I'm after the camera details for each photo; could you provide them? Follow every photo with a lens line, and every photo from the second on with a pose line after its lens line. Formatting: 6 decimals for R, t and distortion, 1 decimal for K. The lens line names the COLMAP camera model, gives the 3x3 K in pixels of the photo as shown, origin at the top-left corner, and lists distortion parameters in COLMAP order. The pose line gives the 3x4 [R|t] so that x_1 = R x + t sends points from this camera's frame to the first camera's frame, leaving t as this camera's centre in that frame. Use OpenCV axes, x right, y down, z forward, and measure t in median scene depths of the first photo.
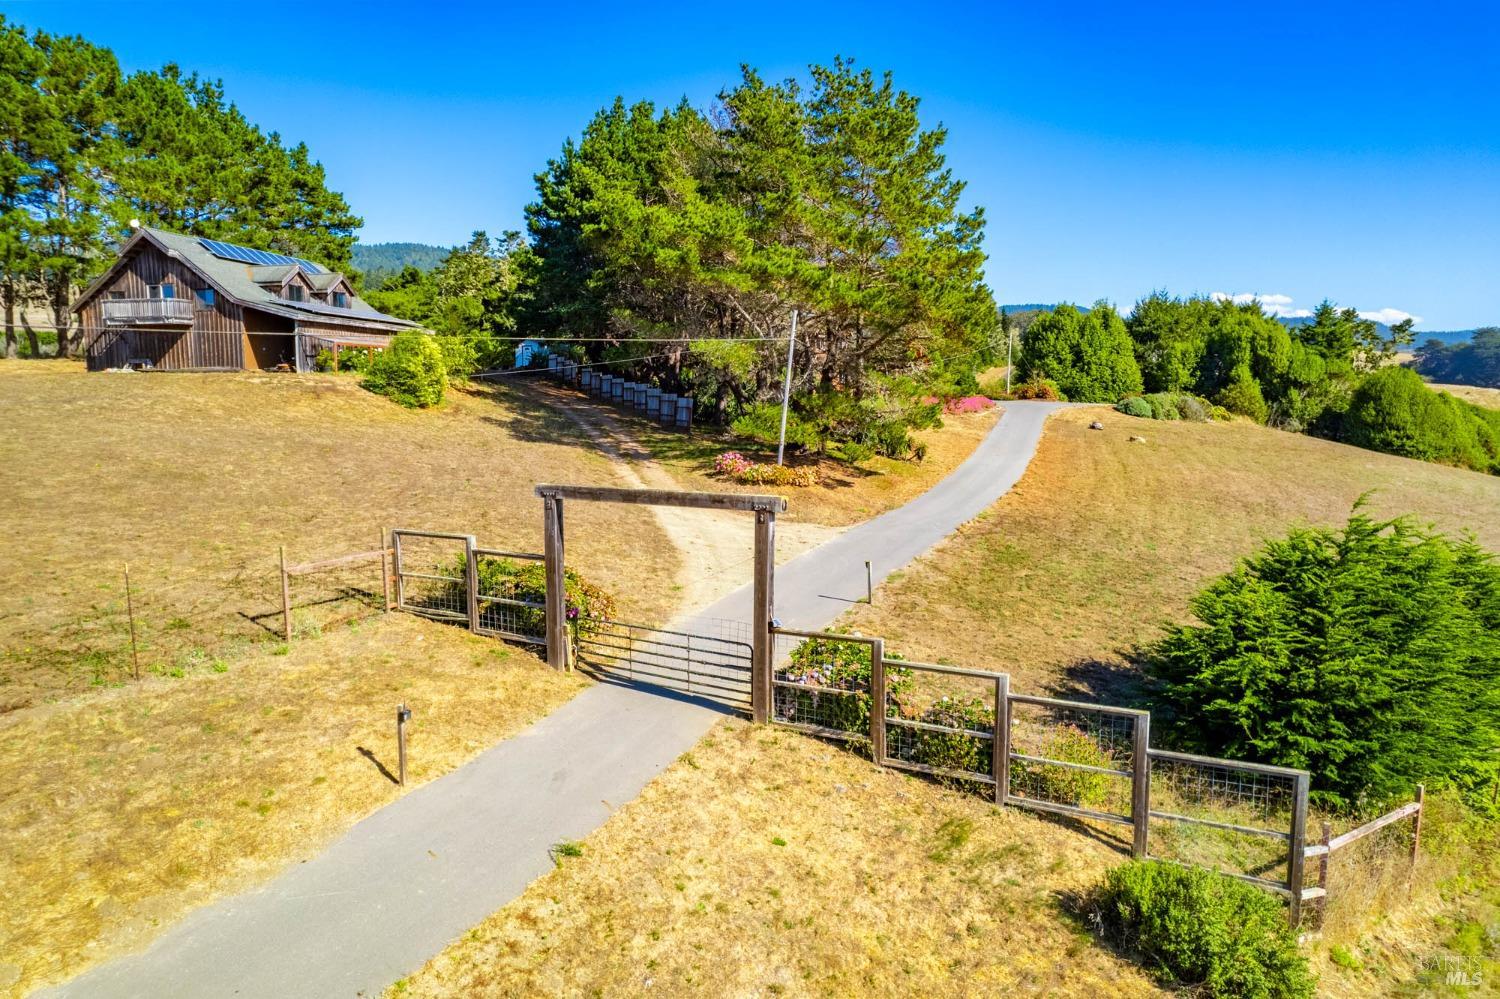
lens RADIAL K [[987.3, 0, 754.0], [0, 987.3, 496.2], [0, 0, 1]] dist [-0.008060, 0.000494]
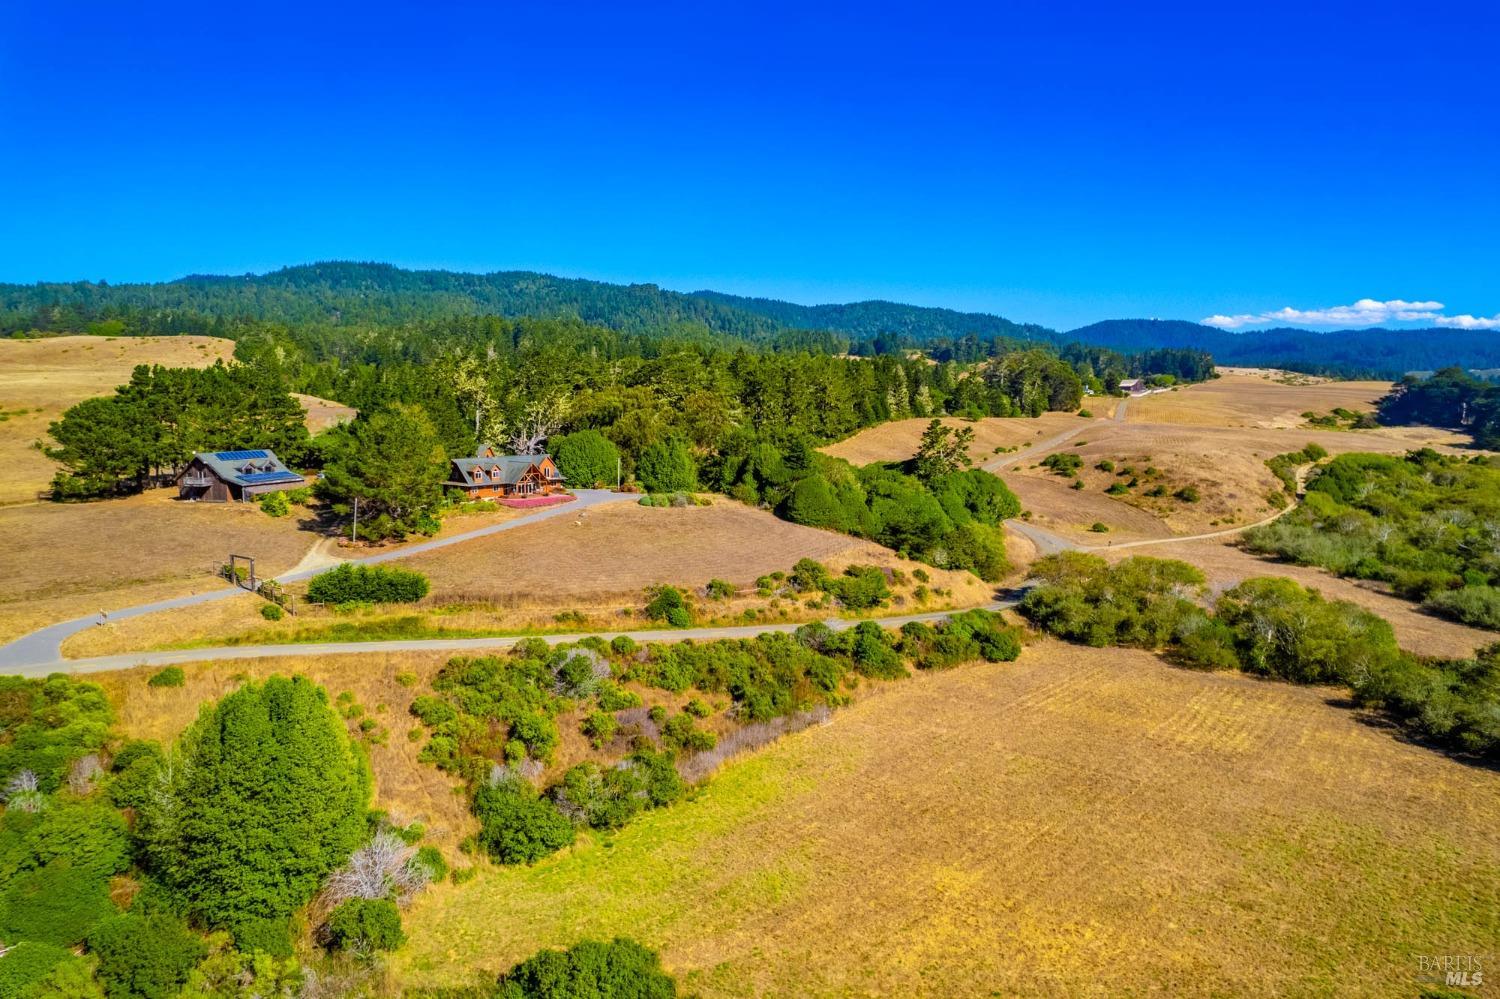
lens RADIAL K [[987.3, 0, 746.7], [0, 987.3, 503.0], [0, 0, 1]] dist [-0.008060, 0.000494]
pose [[0.992620, 0.012510, -0.120621, 1.390727], [-0.012852, 0.999915, -0.002056, -0.134871], [0.120585, 0.003591, 0.992697, -1.757041]]
